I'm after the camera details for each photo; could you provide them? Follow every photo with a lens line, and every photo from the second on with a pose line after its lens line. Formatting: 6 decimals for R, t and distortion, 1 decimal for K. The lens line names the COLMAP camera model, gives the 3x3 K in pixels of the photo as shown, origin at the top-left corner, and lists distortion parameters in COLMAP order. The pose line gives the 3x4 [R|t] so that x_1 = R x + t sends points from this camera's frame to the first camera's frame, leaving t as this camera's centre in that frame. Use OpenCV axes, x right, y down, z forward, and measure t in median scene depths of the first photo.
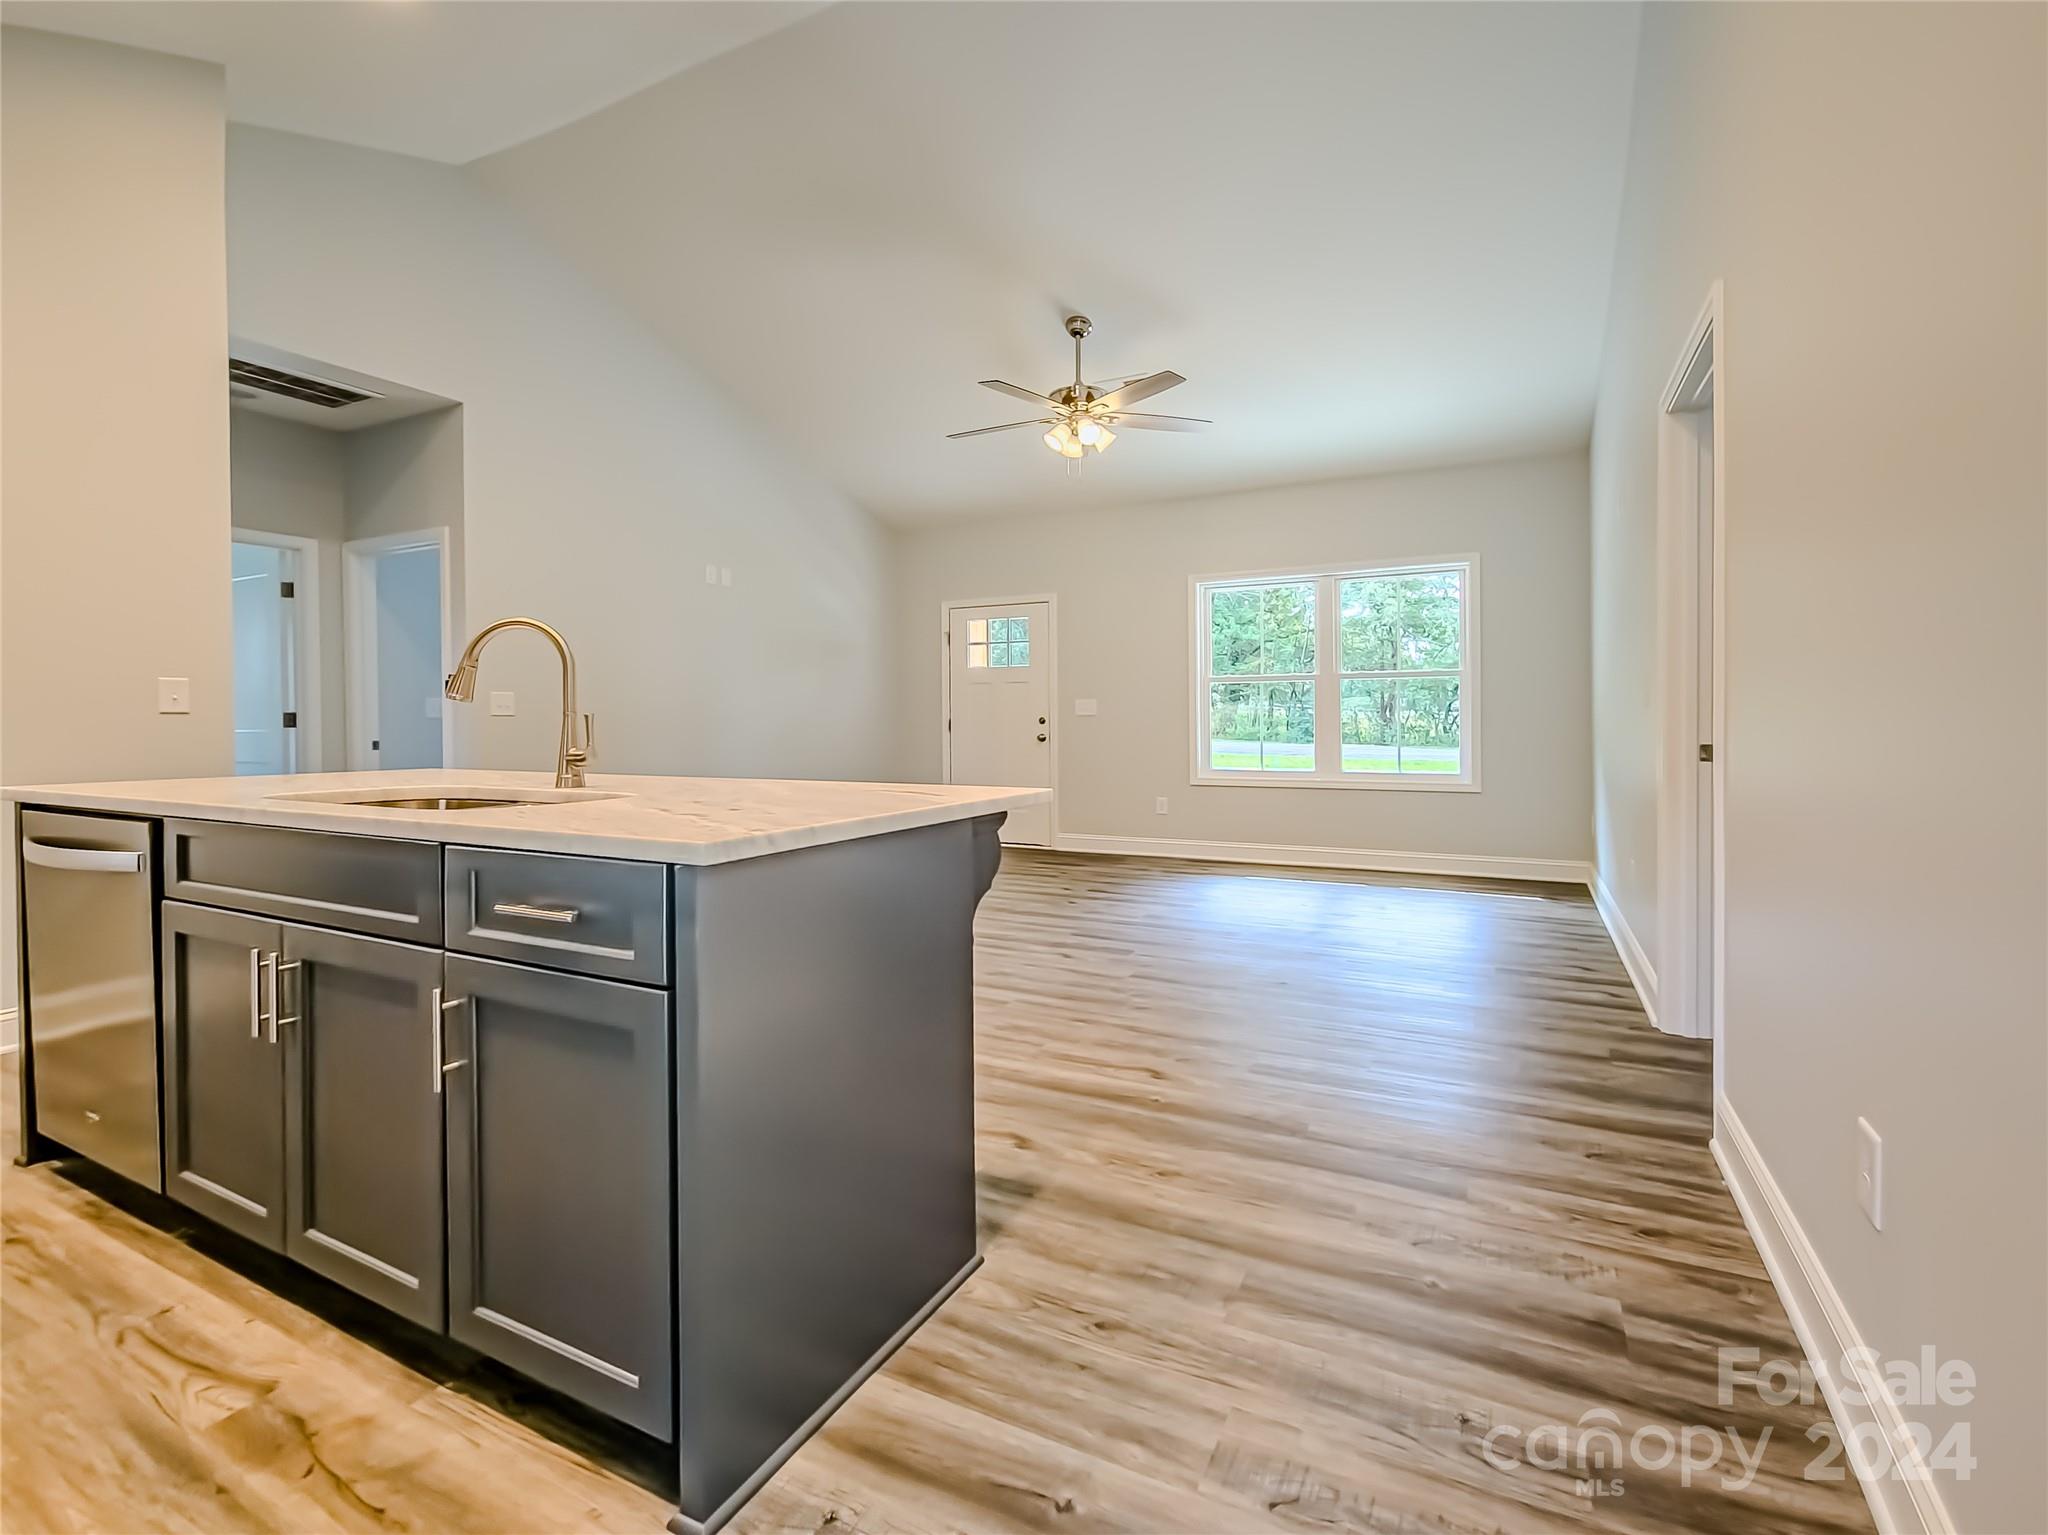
lens RADIAL K [[887.8, 0, 1040.6], [0, 887.8, 726.4], [0, 0, 1]] dist [-0.012939, -0.000776]
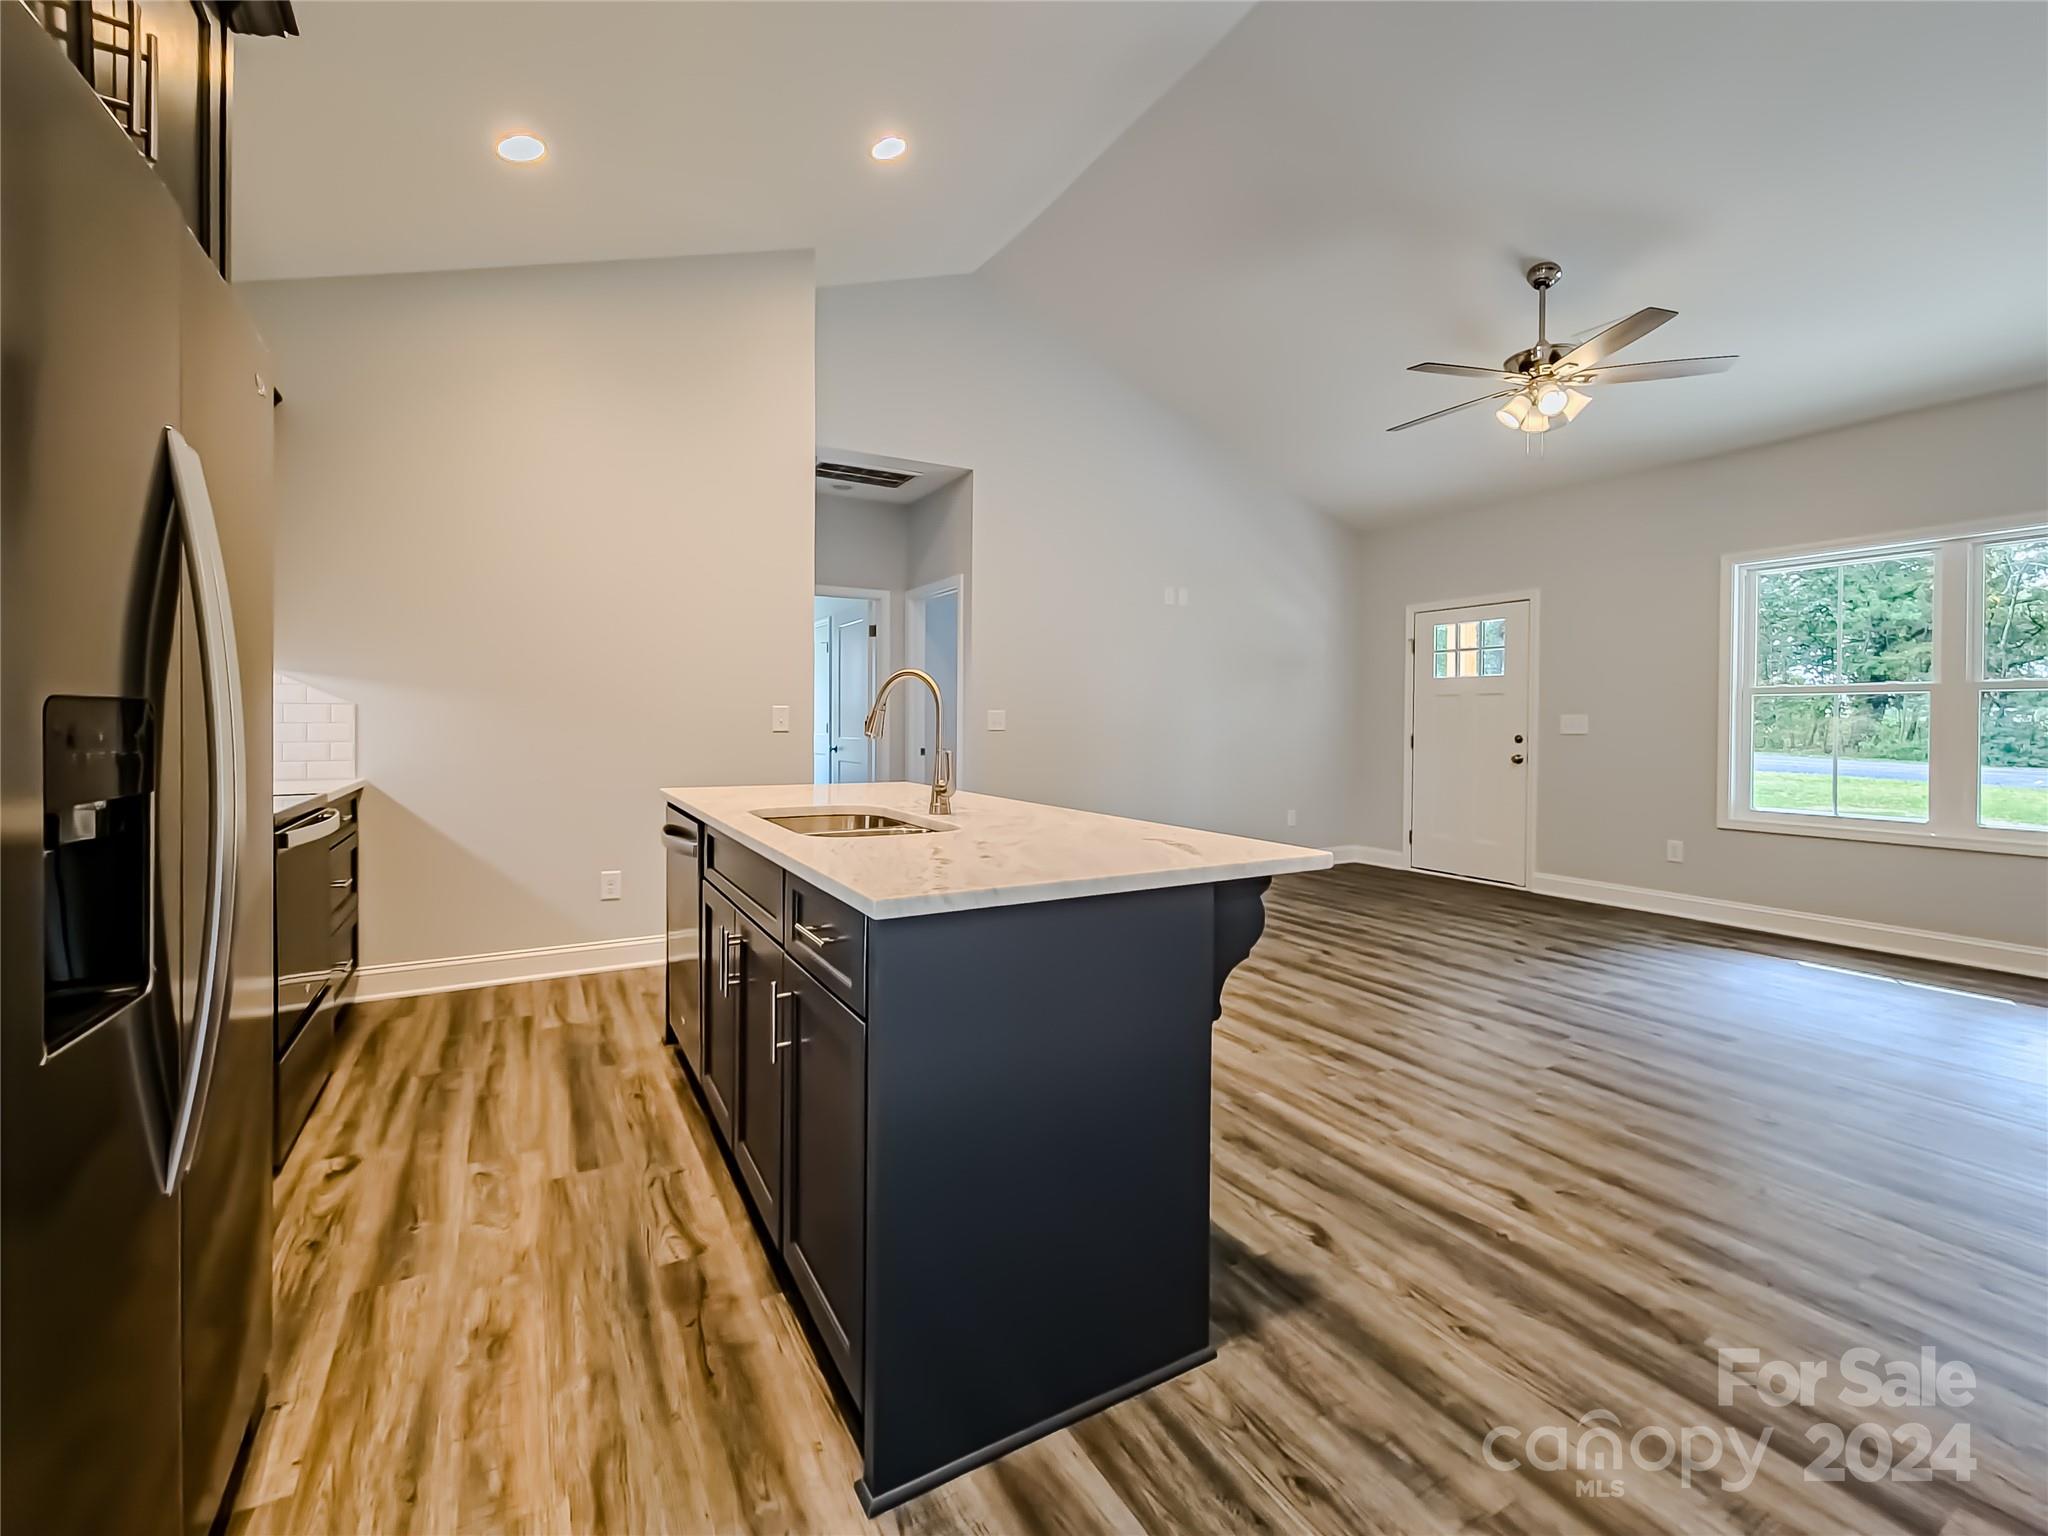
lens RADIAL K [[887.8, 0, 1040.6], [0, 887.8, 726.9], [0, 0, 1]] dist [-0.012939, -0.000776]
pose [[0.838656, 0.004510, -0.544642, 0.194162], [-0.004180, 0.999990, 0.001843, -0.043519], [0.544645, 0.000731, 0.838666, 0.076652]]
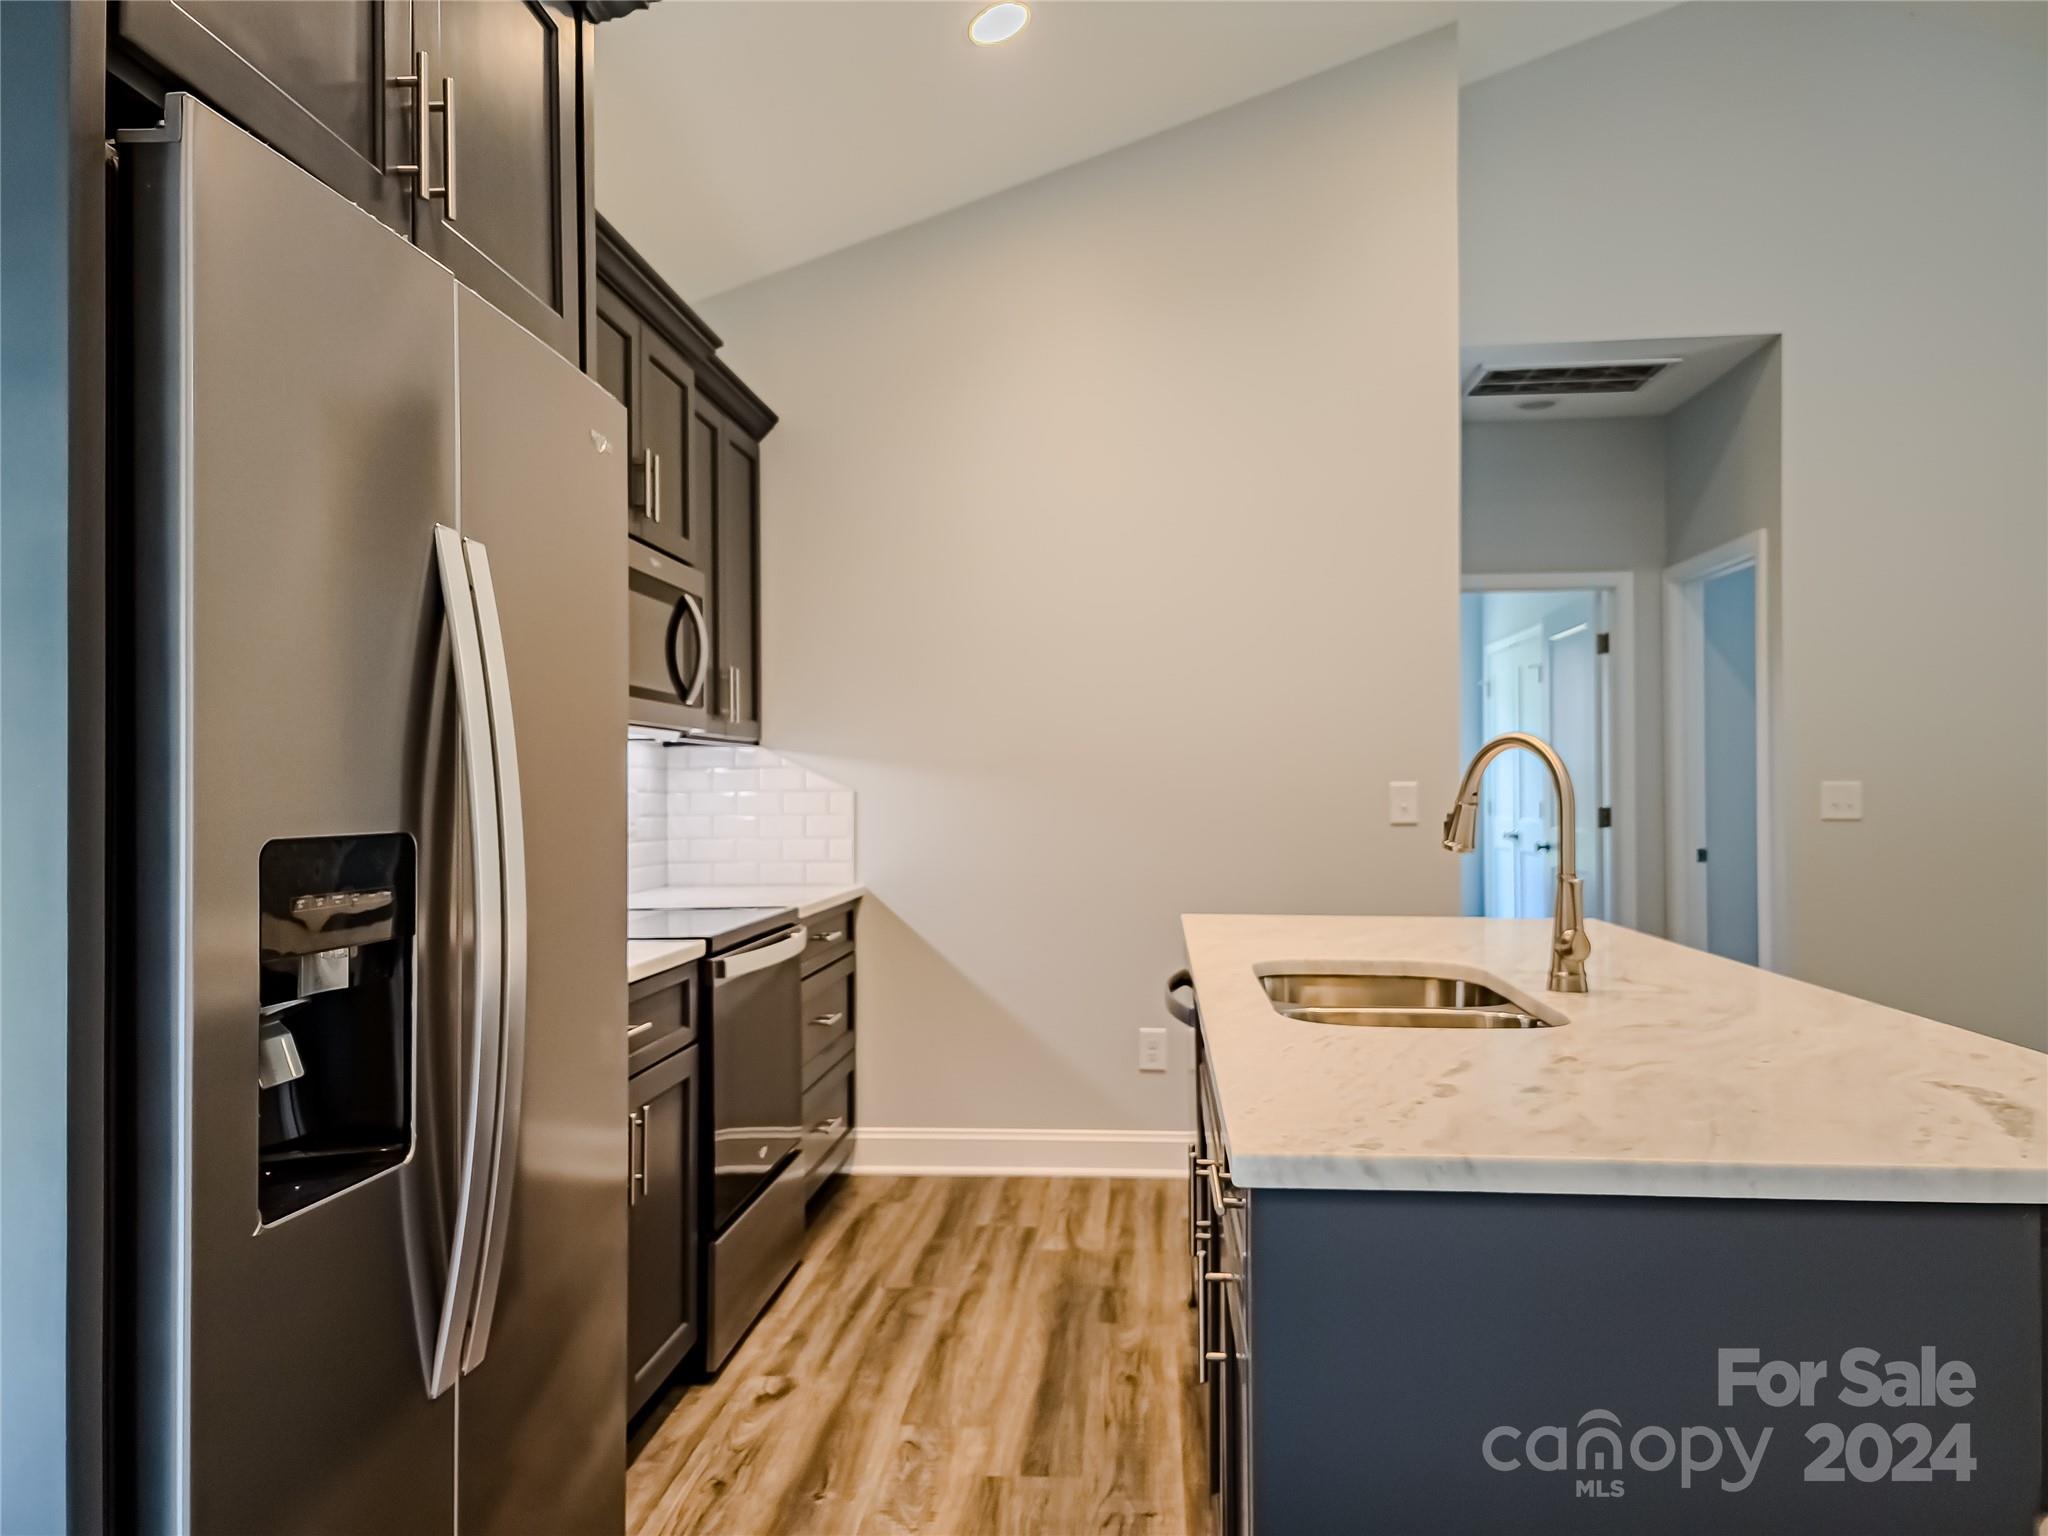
lens RADIAL K [[1445.1, 0, 1024.0], [0, 1445.1, 768.0], [0, 0, 1]] dist [0.017730, -0.001424]
pose [[0.373583, -0.018463, -0.927413, 0.284108], [0.001364, 0.999812, -0.019355, -0.068811], [0.927596, 0.005965, 0.373538, 0.207631]]
